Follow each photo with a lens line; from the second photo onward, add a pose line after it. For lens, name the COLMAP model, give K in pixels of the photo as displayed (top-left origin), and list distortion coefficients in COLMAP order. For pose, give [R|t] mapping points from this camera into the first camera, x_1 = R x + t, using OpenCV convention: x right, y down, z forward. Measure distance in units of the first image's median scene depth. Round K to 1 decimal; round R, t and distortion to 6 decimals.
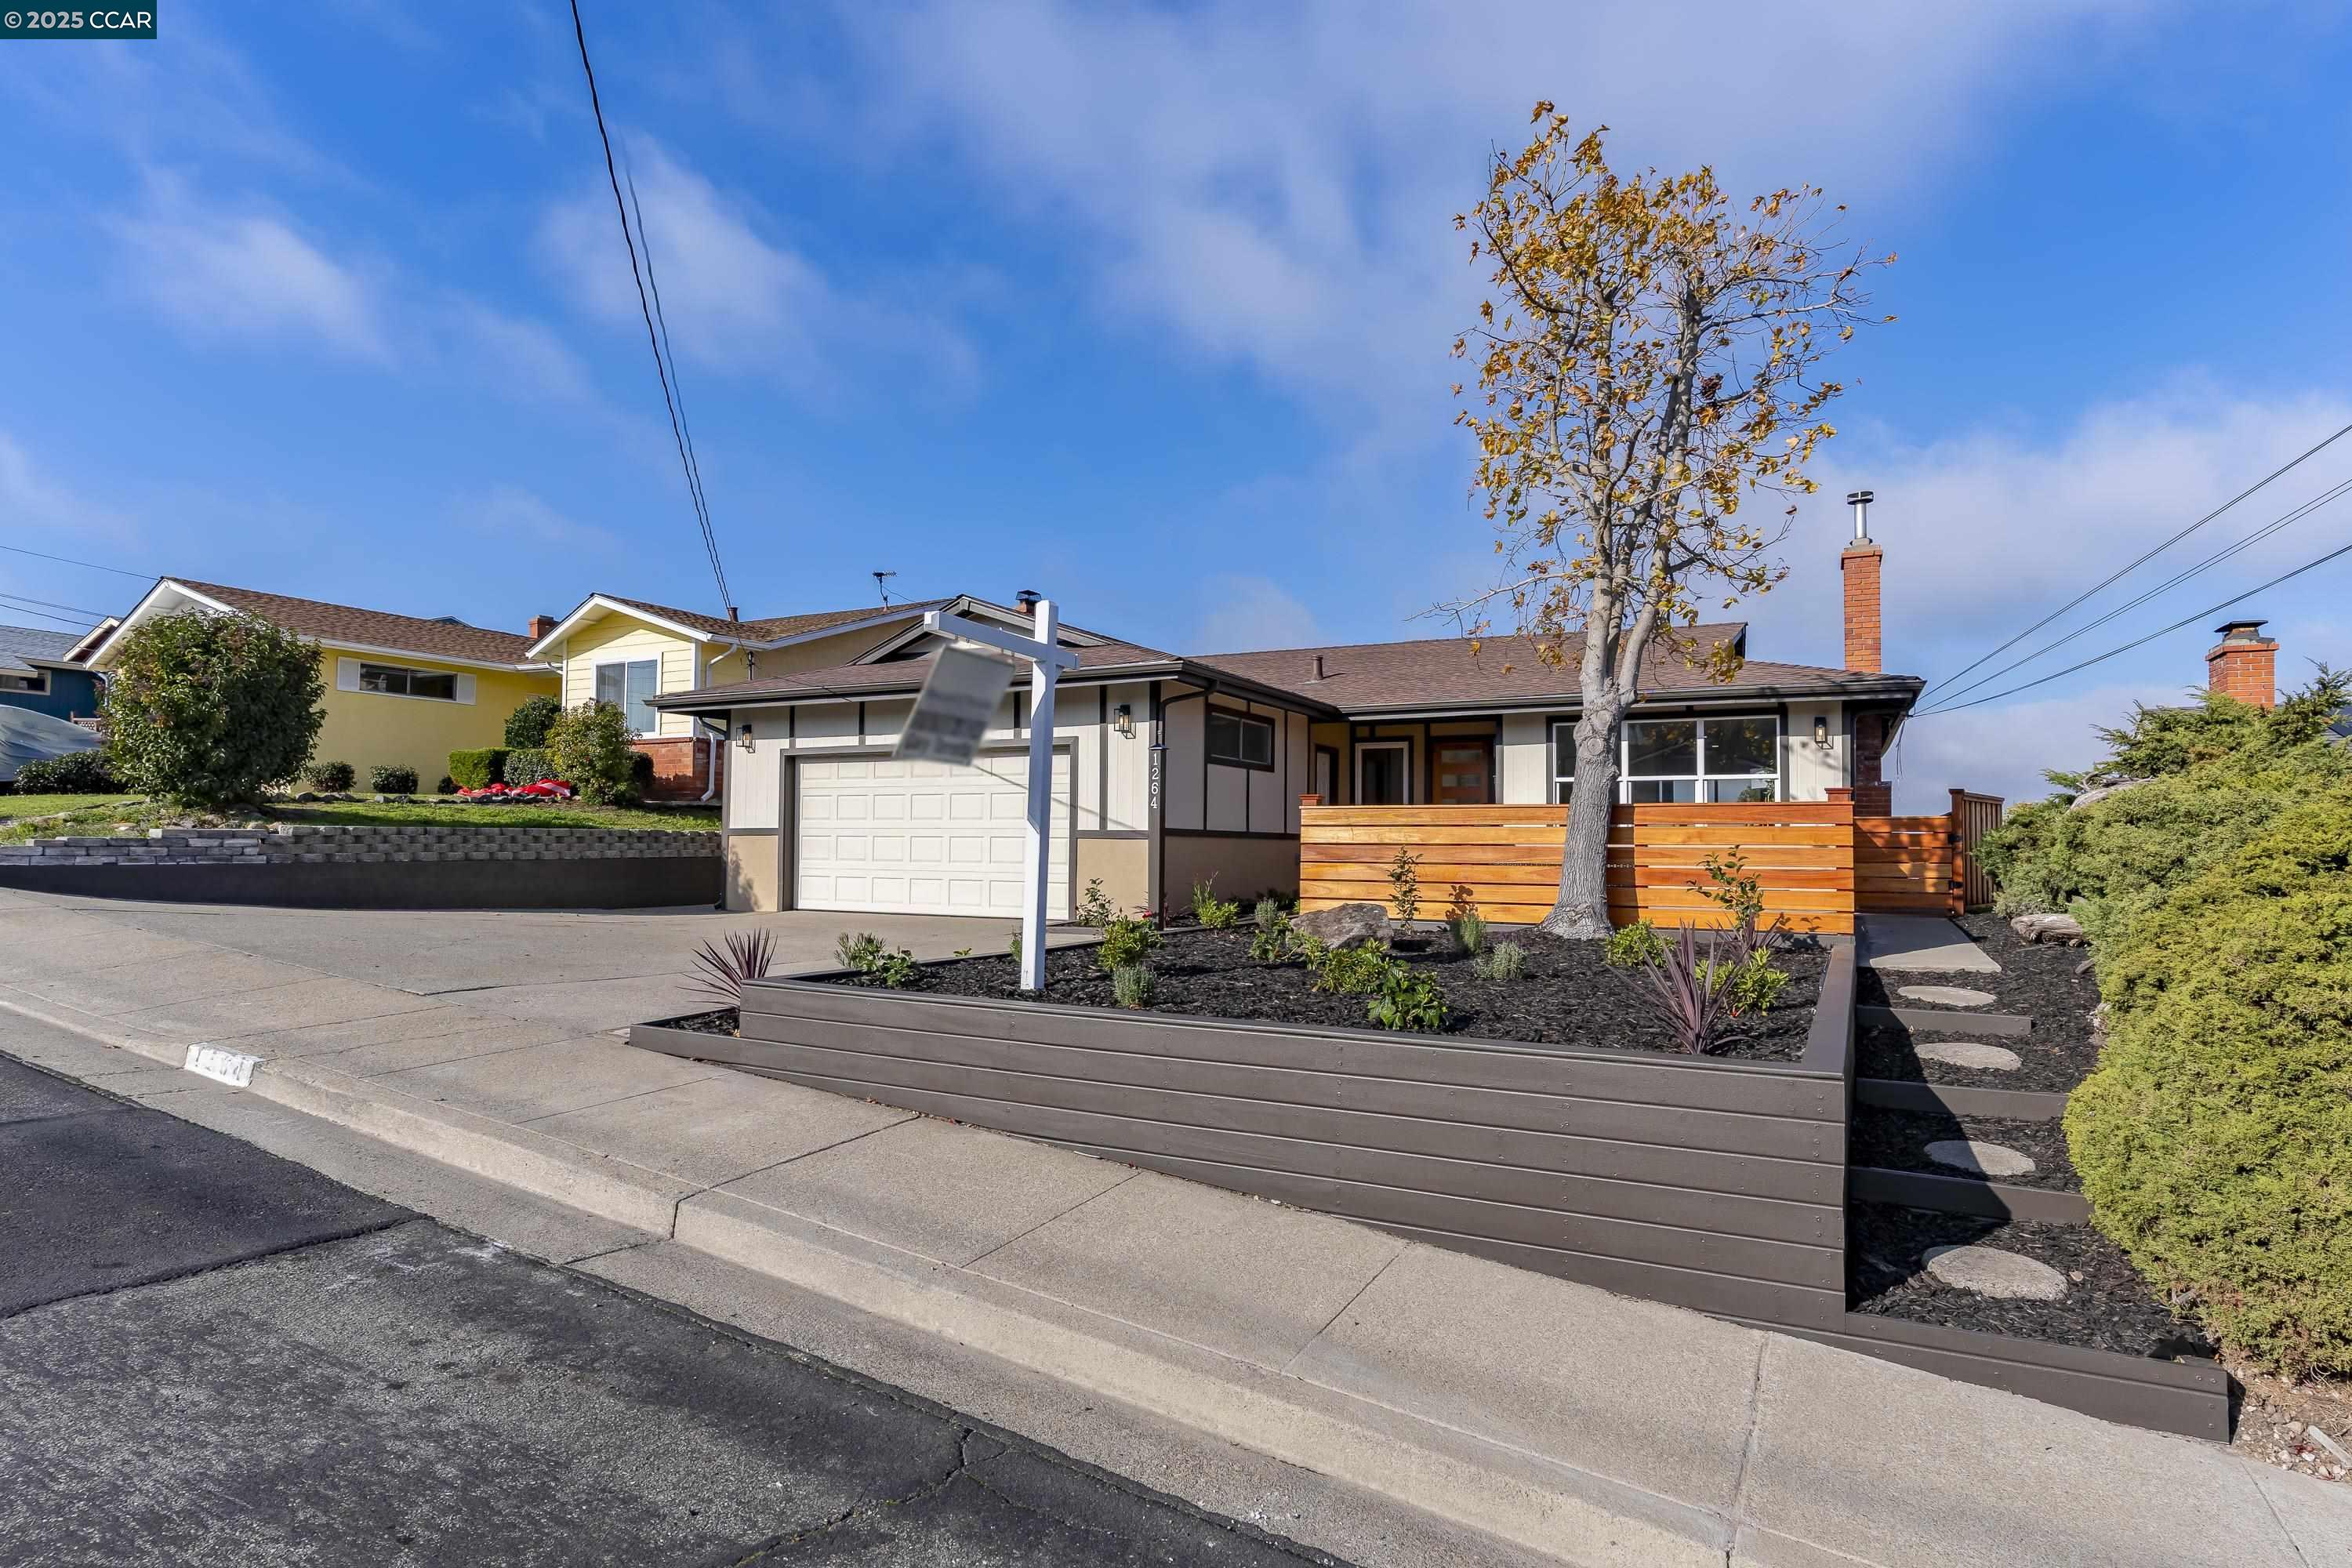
lens RADIAL K [[1167.1, 0, 1266.7], [0, 1167.1, 811.0], [0, 0, 1]] dist [0.000618, 0.000359]
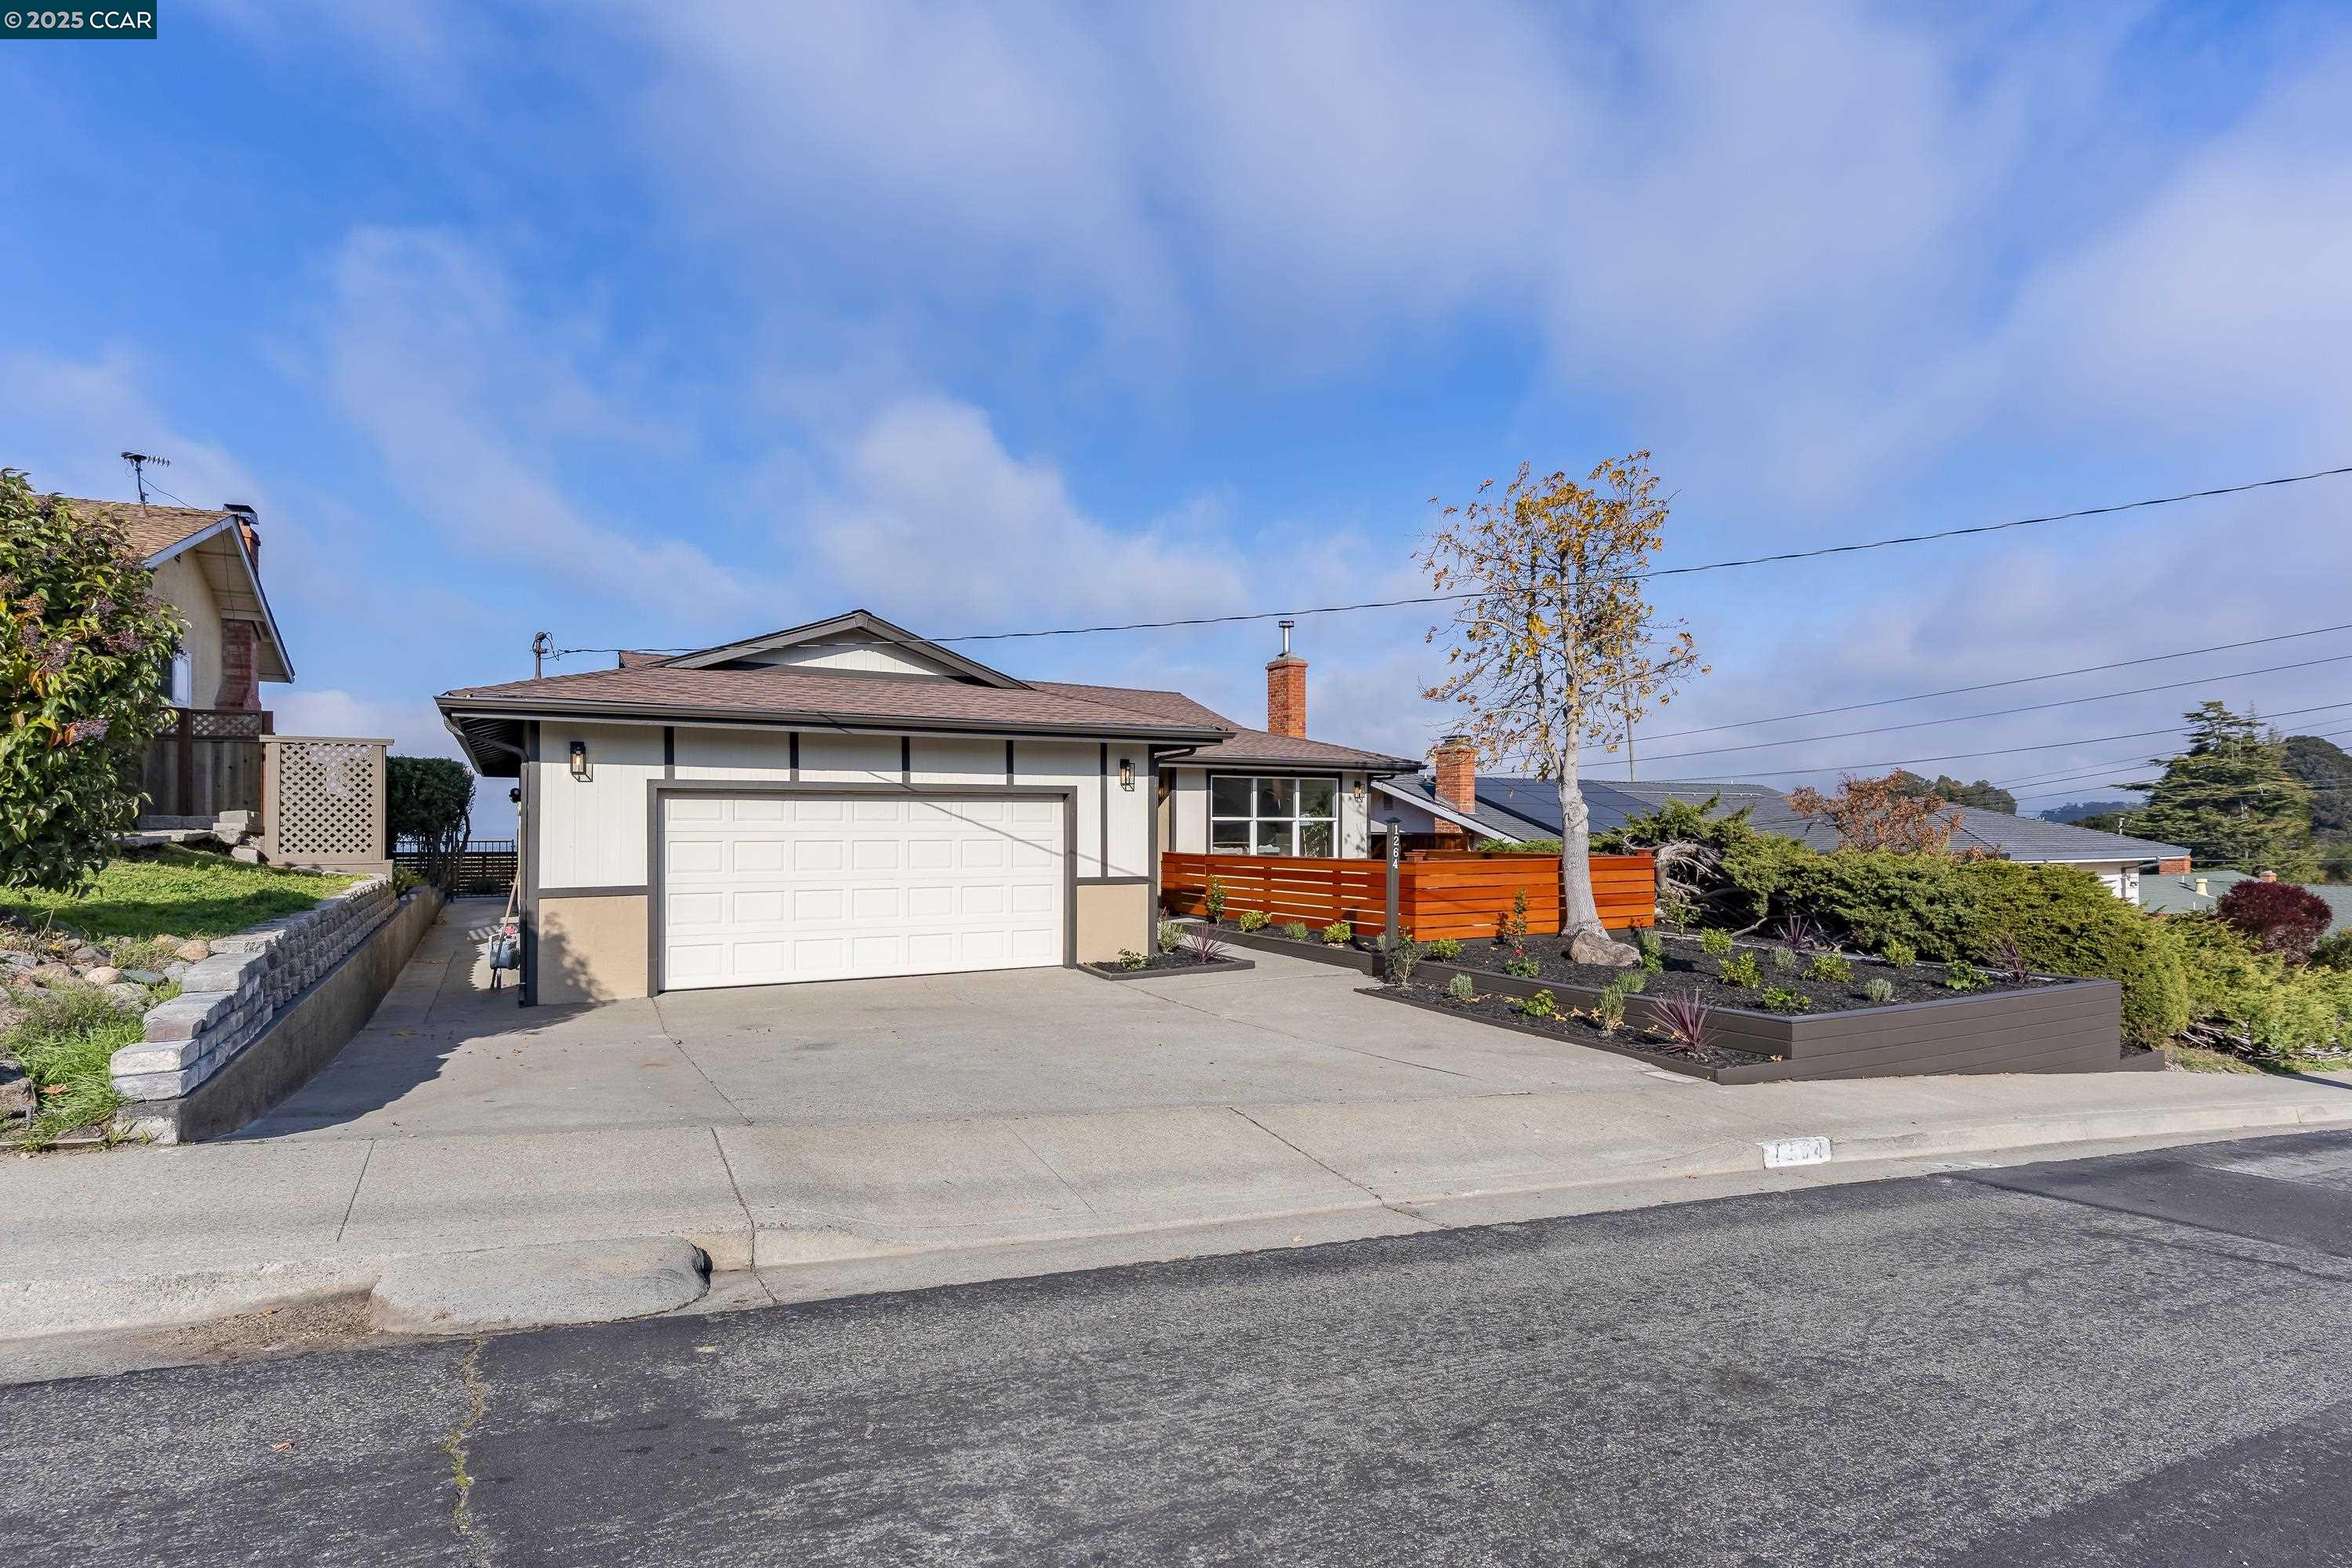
lens RADIAL K [[1114.5, 0, 1176.0], [0, 1114.5, 784.0], [0, 0, 1]] dist [-0.000493, -0.000325]
pose [[0.581802, 0.024725, 0.812955, -0.843005], [-0.020649, 0.999665, -0.015626, -0.048121], [-0.813068, -0.007695, 0.582117, 0.330187]]
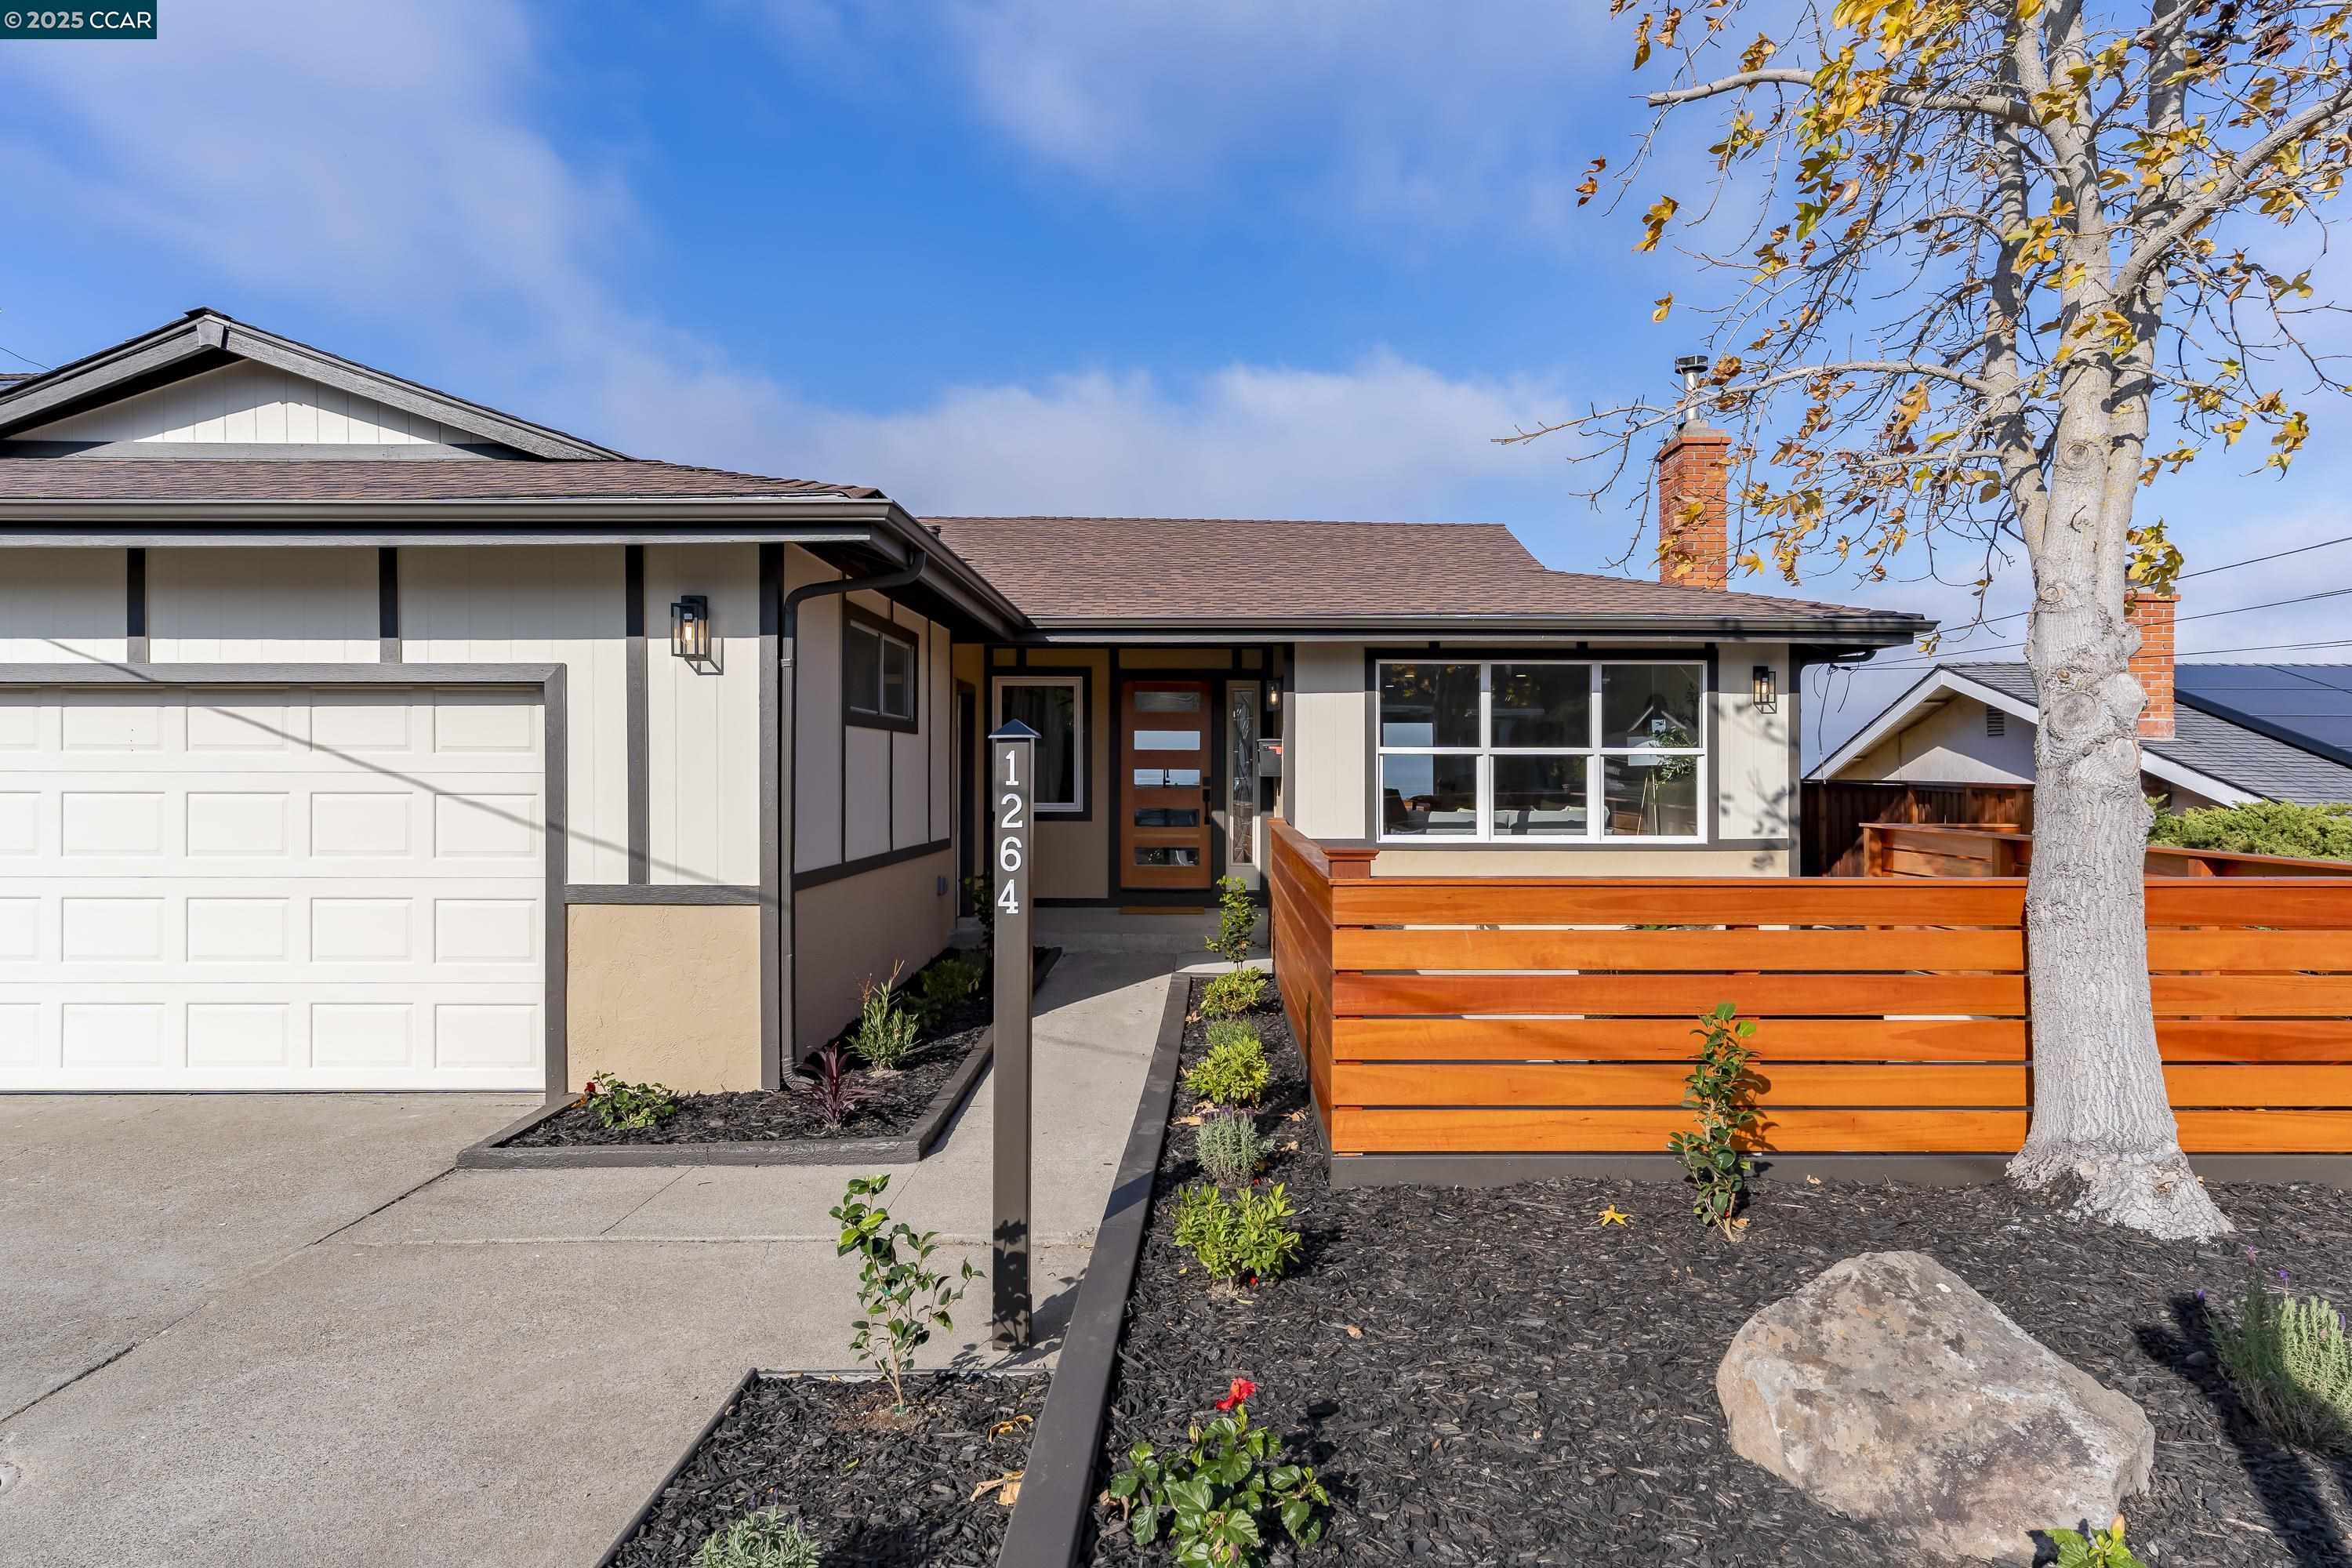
lens RADIAL K [[1299.1, 0, 1215.2], [0, 1299.1, 767.5], [0, 0, 1]] dist [0.006970, 0.001919]
pose [[0.904299, -0.003345, 0.426886, -0.139213], [-0.008791, 0.999611, 0.026456, -0.037795], [-0.426809, -0.027677, 0.903918, 0.434703]]
